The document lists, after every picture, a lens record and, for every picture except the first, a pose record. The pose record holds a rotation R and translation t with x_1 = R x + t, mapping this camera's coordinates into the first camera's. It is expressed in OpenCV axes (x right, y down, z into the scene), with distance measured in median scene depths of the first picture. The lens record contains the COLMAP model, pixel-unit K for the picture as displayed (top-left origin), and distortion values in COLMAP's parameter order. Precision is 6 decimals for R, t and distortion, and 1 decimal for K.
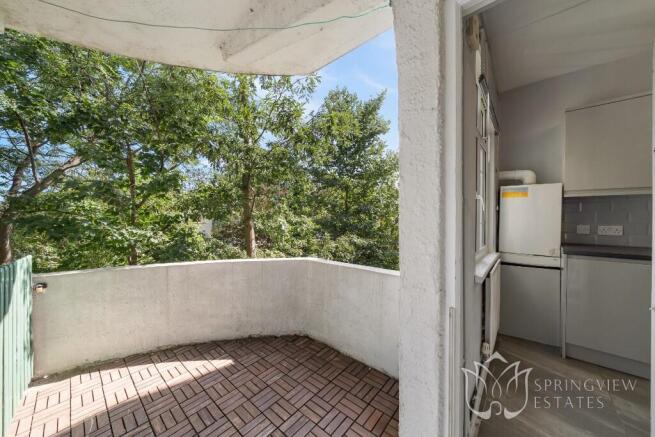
lens RADIAL K [[245.8, 0, 327.5], [0, 245.8, 218.5], [0, 0, 1]] dist [0.000316, 0.000018]
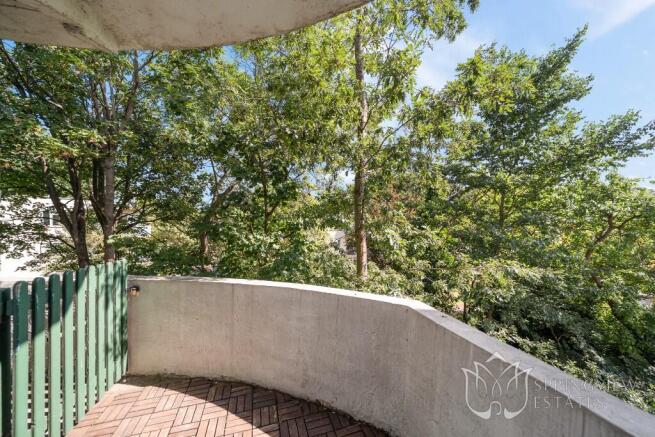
lens RADIAL K [[238.8, 0, 328.0], [0, 238.8, 229.1], [0, 0, 1]] dist [-0.006655, 0.000069]
pose [[0.849381, 0.030150, -0.526919, 0.020856], [-0.025194, 0.999545, 0.016582, -0.006221], [0.527179, -0.000809, 0.849754, 0.213693]]
